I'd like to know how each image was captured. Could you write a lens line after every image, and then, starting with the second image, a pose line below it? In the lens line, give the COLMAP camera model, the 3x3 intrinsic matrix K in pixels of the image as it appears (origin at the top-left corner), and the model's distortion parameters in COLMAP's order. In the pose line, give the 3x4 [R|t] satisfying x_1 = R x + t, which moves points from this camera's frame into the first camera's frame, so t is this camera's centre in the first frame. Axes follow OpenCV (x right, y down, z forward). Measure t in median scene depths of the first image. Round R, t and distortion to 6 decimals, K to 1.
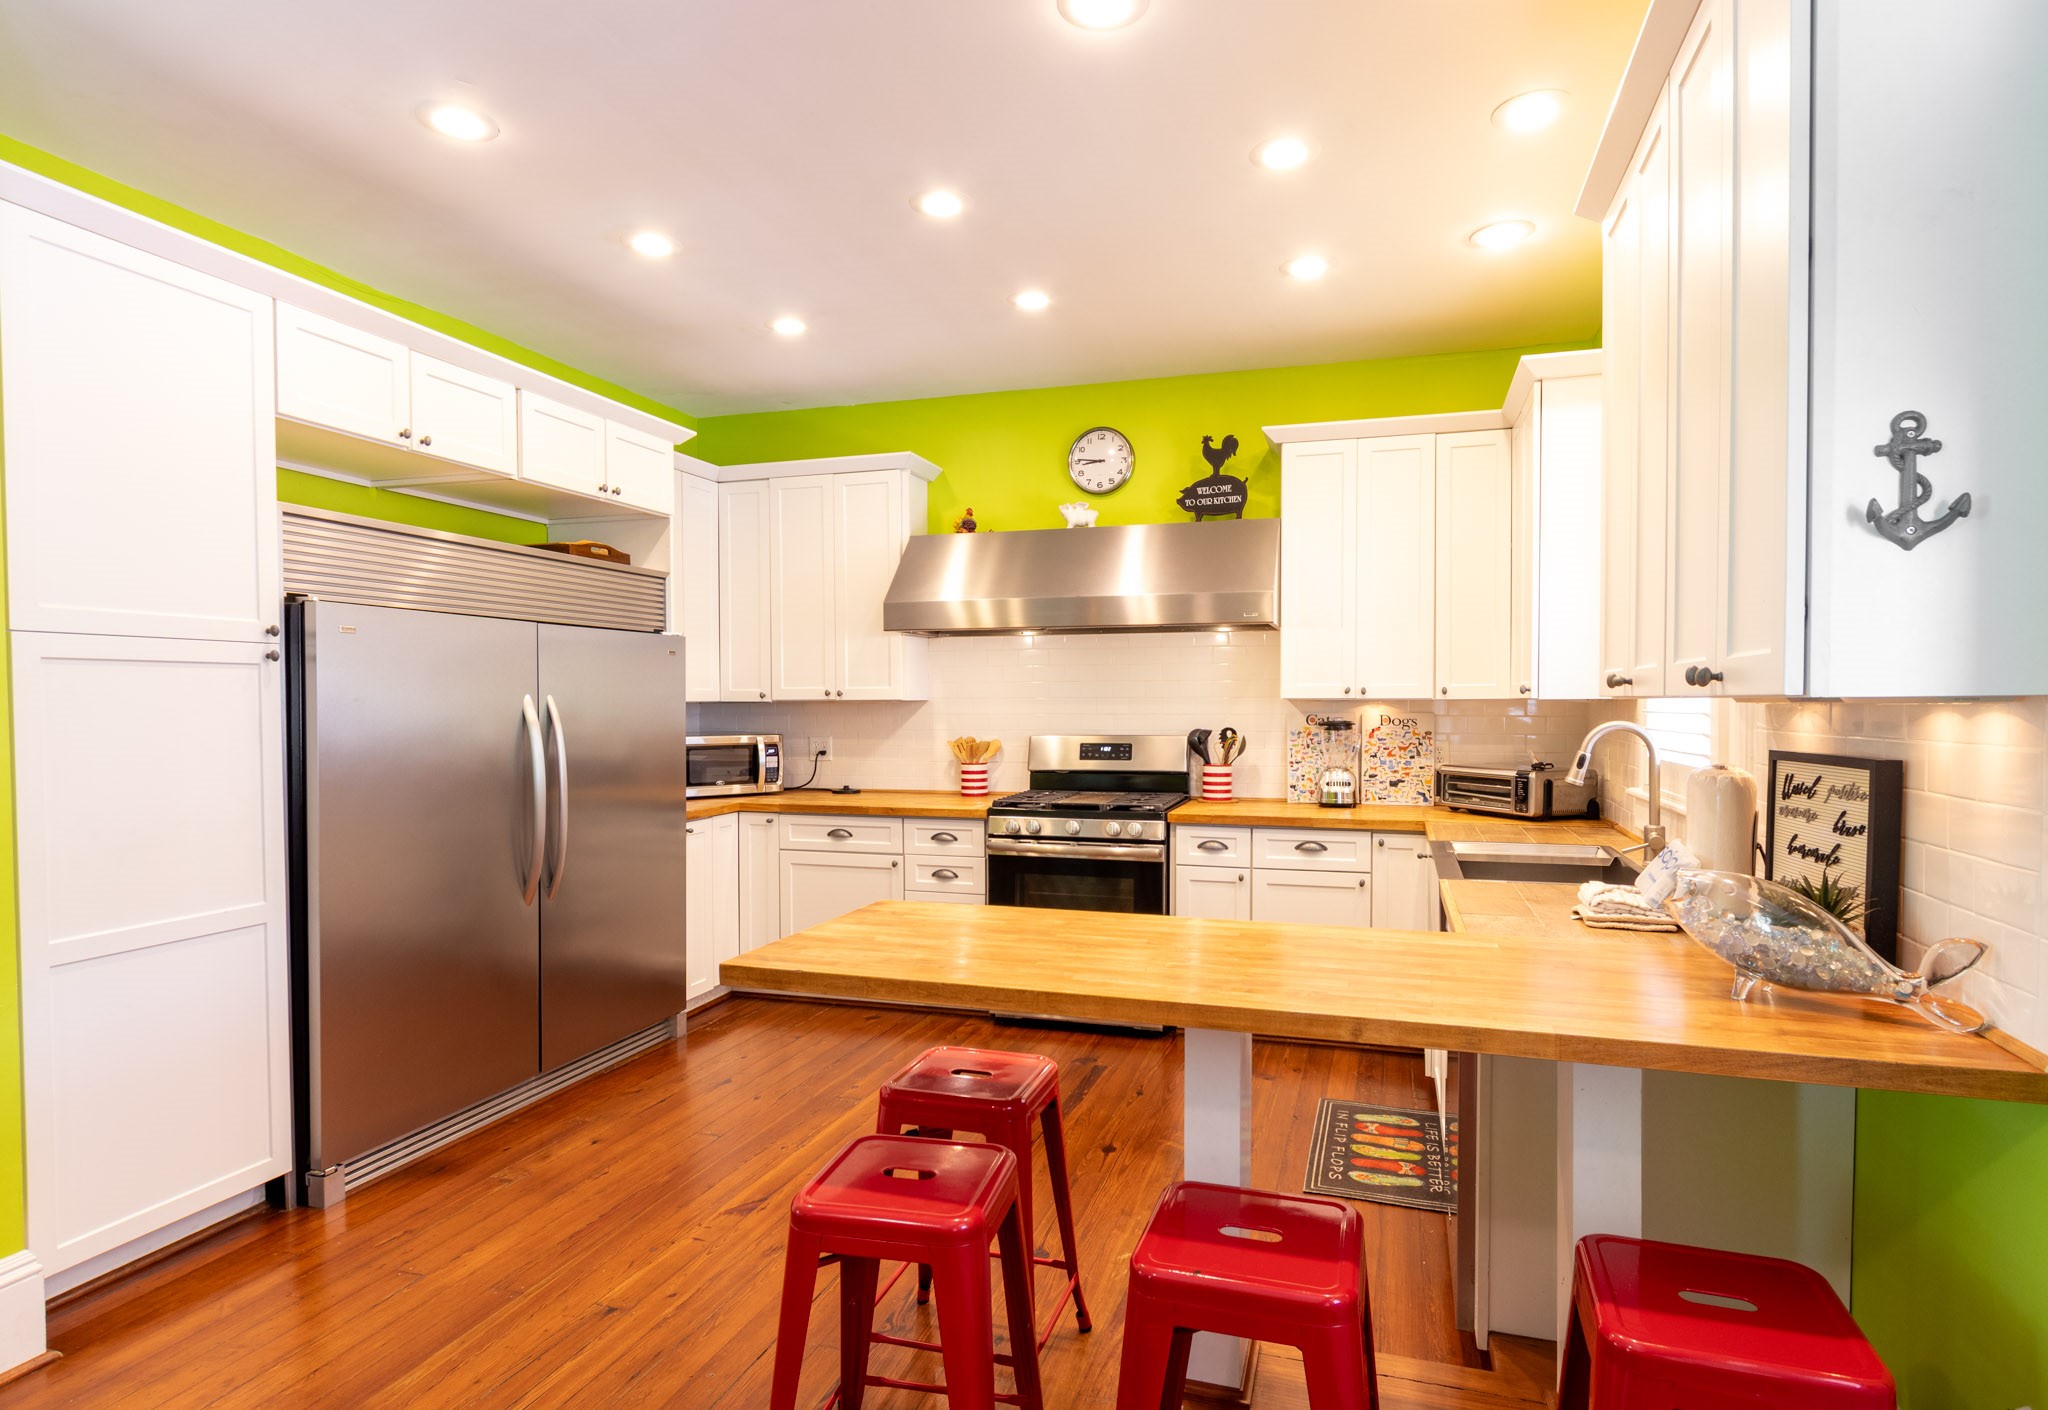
lens RADIAL K [[1094.8, 0, 1024.3], [0, 1094.8, 721.1], [0, 0, 1]] dist [-0.039710, -0.000333]
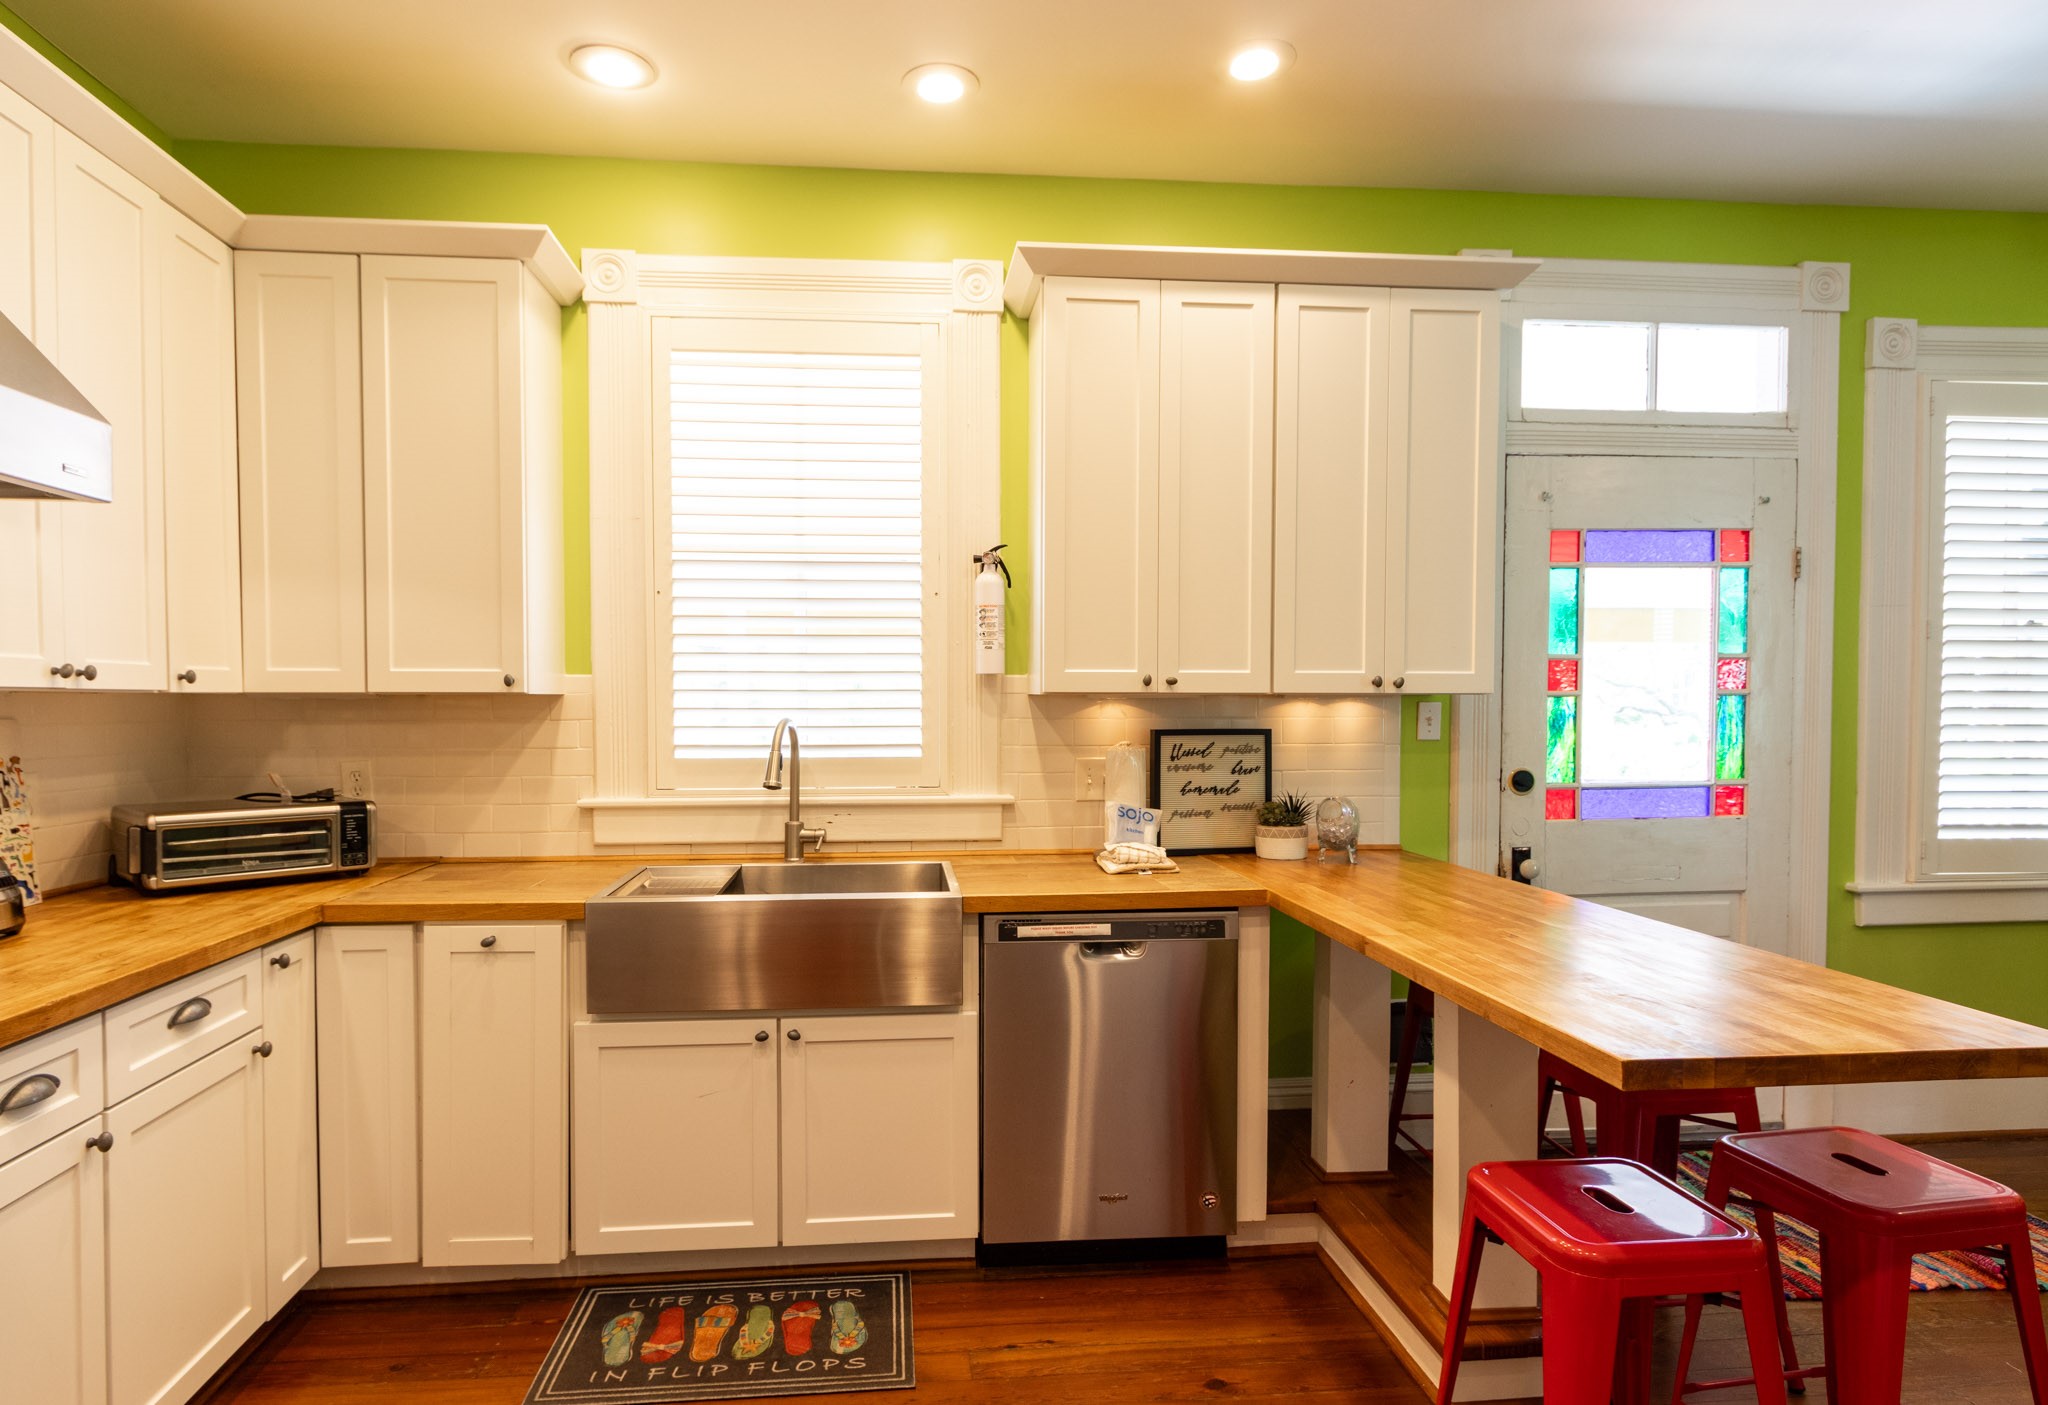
lens RADIAL K [[1082.9, 0, 974.1], [0, 1082.9, 734.5], [0, 0, 1]] dist [-0.001466, -0.000427]
pose [[-0.394790, -0.026286, 0.918395, -0.279588], [0.017194, 0.999204, 0.035991, -0.011775], [-0.918610, 0.030000, -0.394024, 0.870828]]
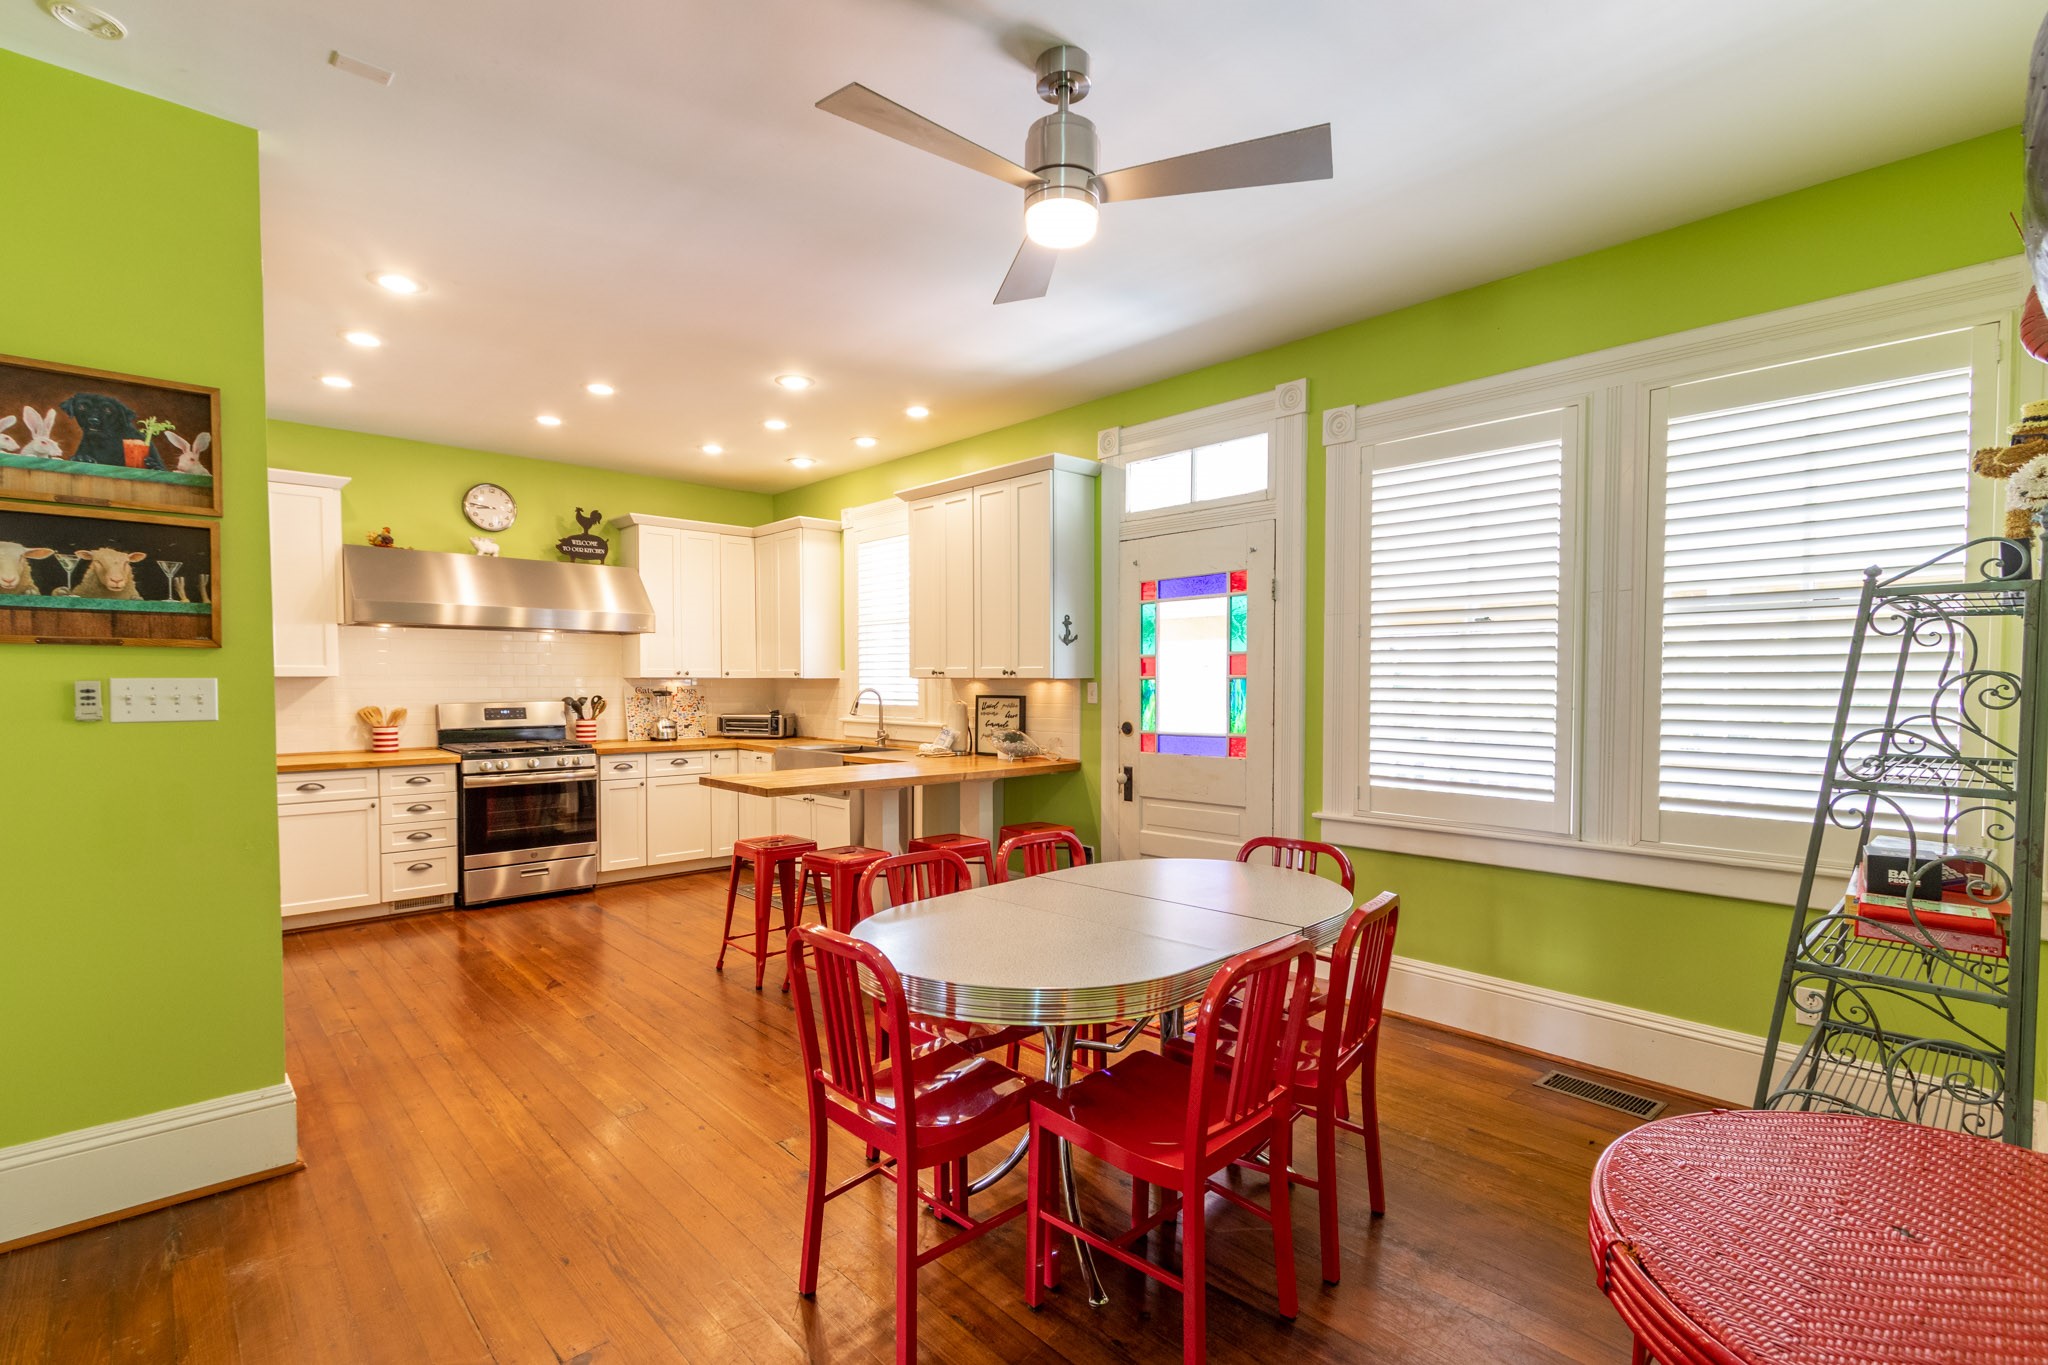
lens RADIAL K [[960.7, 0, 1001.5], [0, 960.7, 716.2], [0, 0, 1]] dist [0.015466, -0.010814]
pose [[0.496309, -0.029968, 0.867628, -0.824839], [0.013529, 0.999550, 0.026786, 0.006813], [-0.868040, -0.001556, 0.496491, -0.225289]]
